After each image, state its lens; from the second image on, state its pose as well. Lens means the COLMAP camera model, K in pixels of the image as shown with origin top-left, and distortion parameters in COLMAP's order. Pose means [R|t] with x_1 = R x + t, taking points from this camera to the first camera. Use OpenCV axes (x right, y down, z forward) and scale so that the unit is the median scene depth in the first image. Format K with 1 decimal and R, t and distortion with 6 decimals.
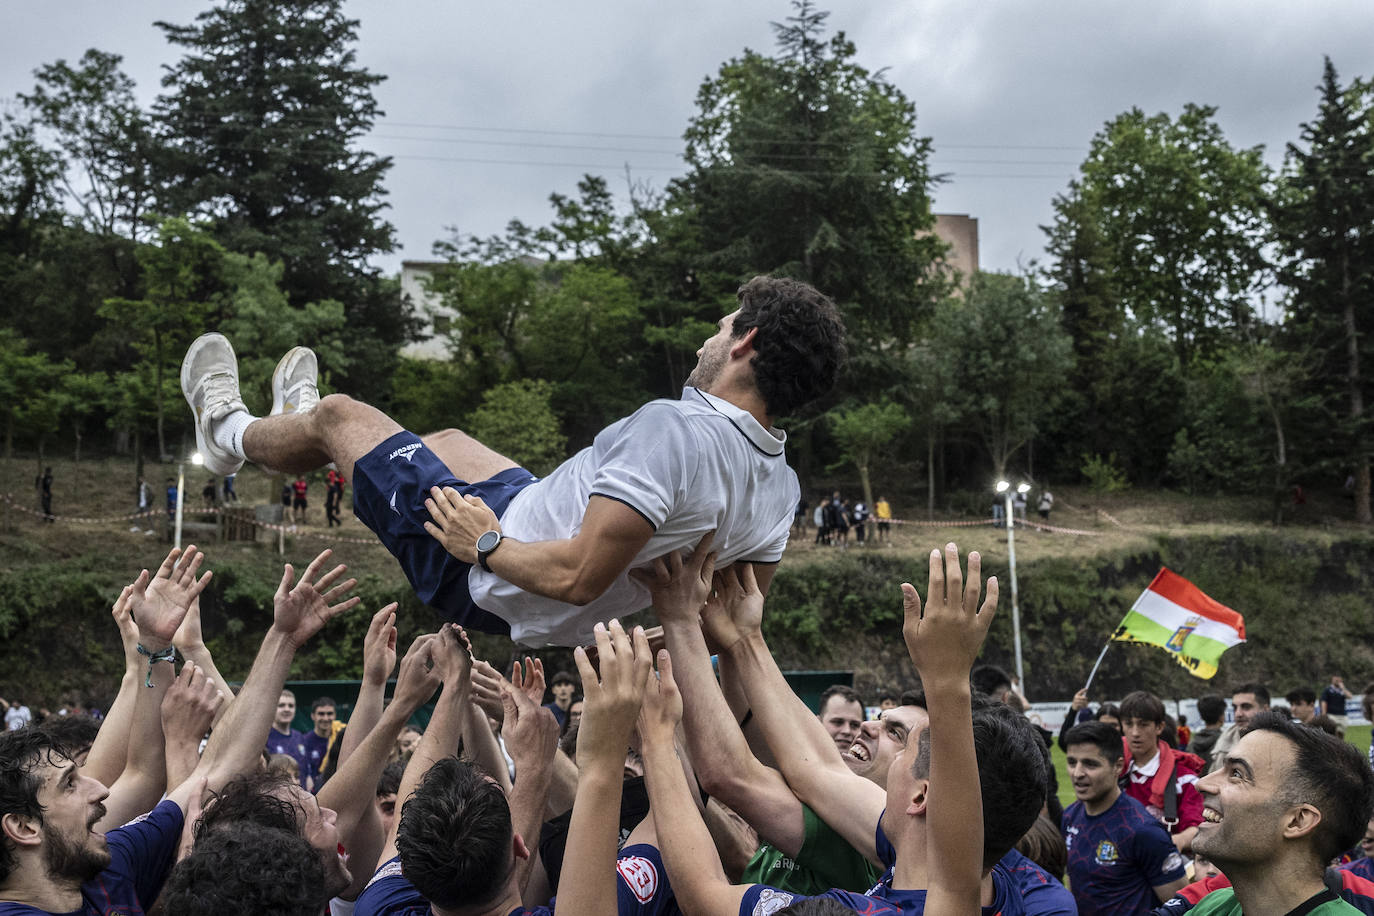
lens RADIAL K [[1473.4, 0, 681.1], [0, 1473.4, 469.6], [0, 0, 1]] dist [0.048731, 0.000000]
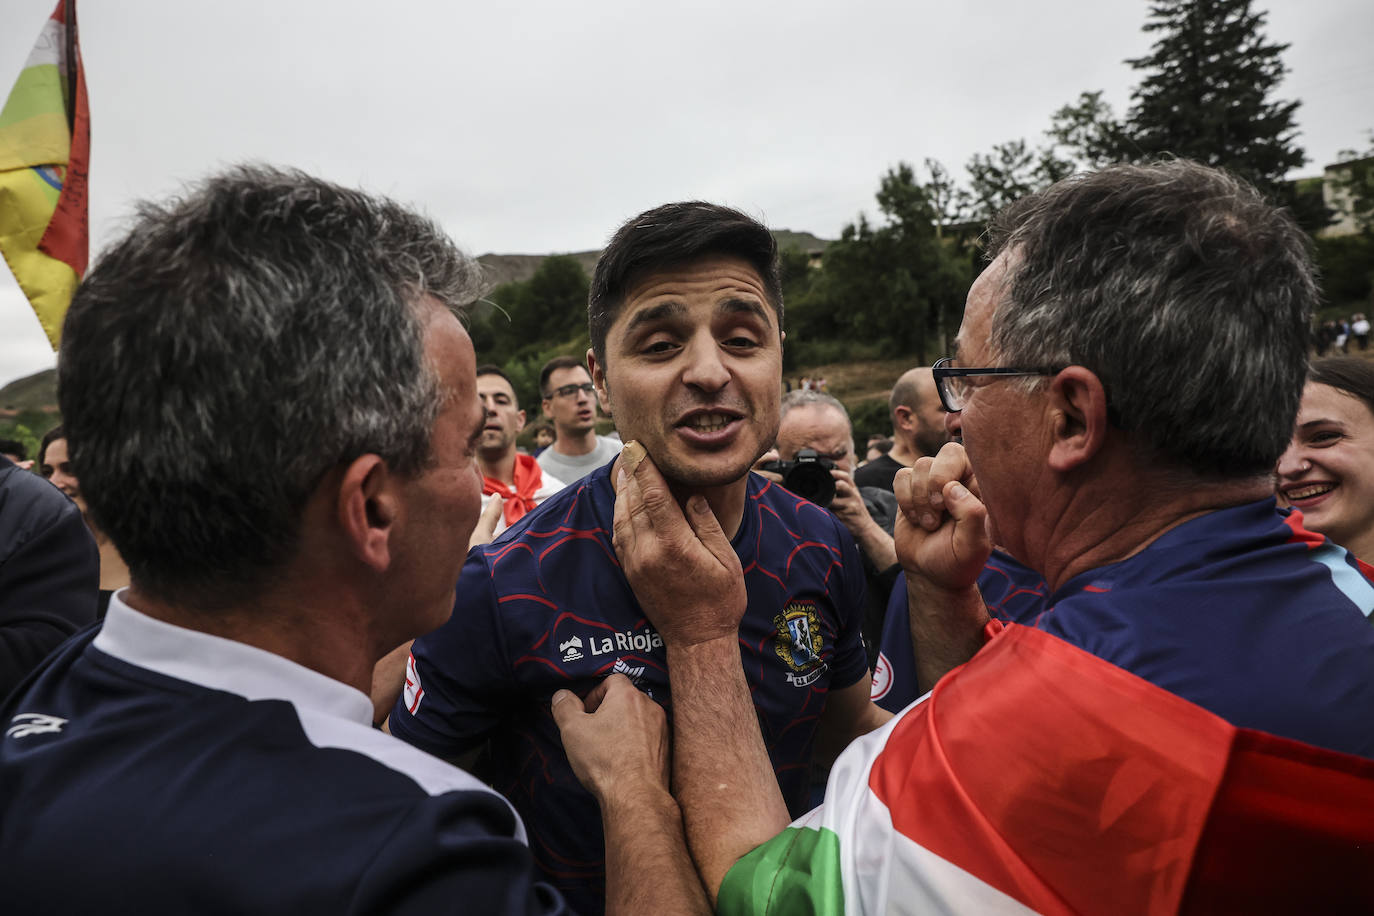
lens RADIAL K [[921.6, 0, 690.7], [0, 921.6, 460.8], [0, 0, 1]] dist [0.003897, 0.001564]
pose [[0.679486, -0.025543, -0.733244, 0.049698], [0.116656, 0.990441, 0.073601, -0.000754], [0.724355, -0.135549, 0.675971, -0.072195]]
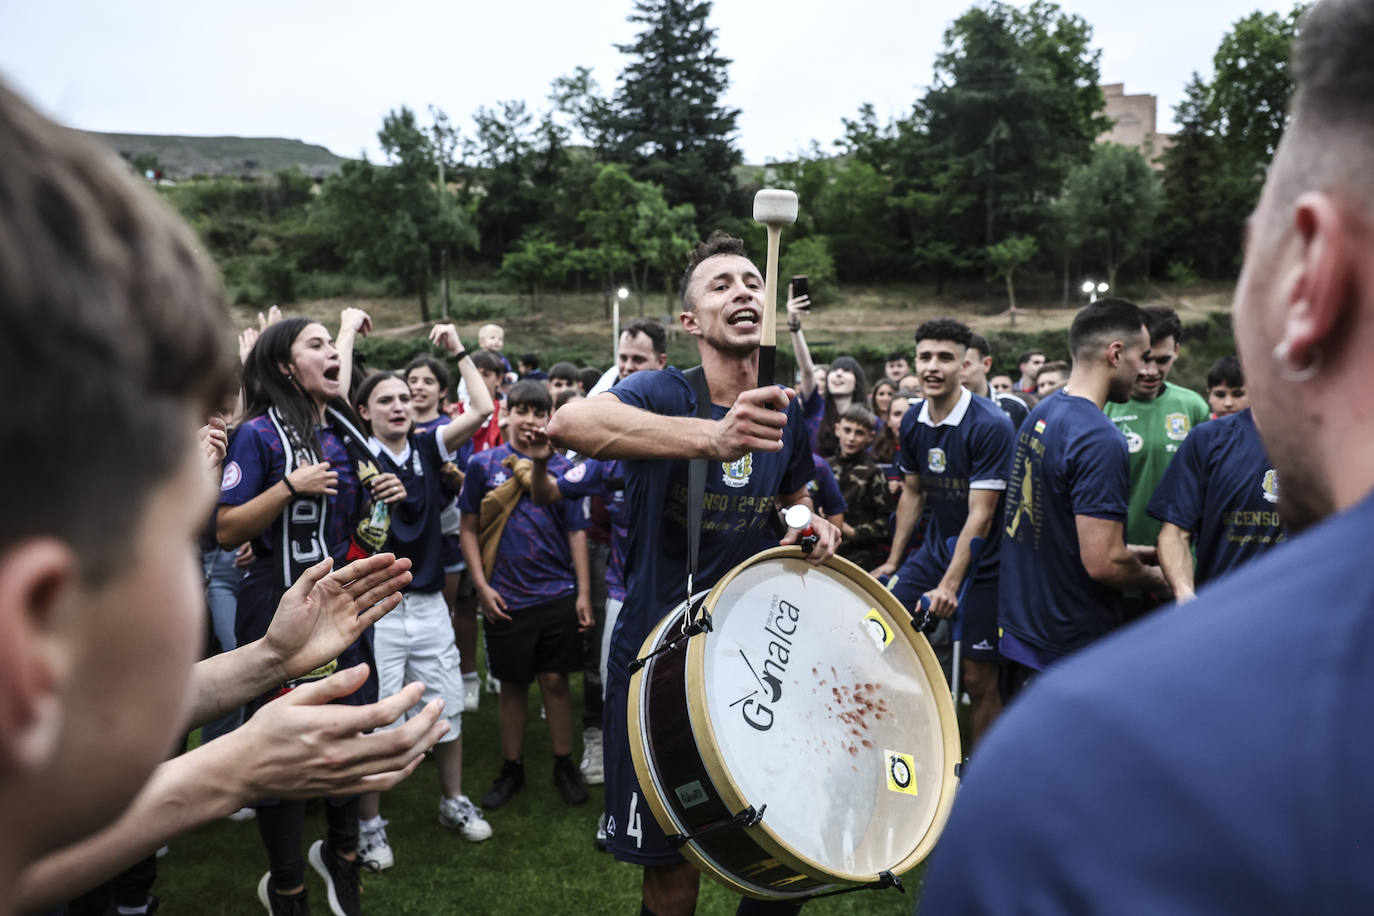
lens RADIAL K [[921.6, 0, 694.0], [0, 921.6, 453.9], [0, 0, 1]] dist [0.003897, 0.001564]
pose [[0.949976, 0.011735, -0.312103, 0.095531], [0.046108, 0.983075, 0.177306, -0.006674], [0.308901, -0.182827, 0.933357, -0.100249]]
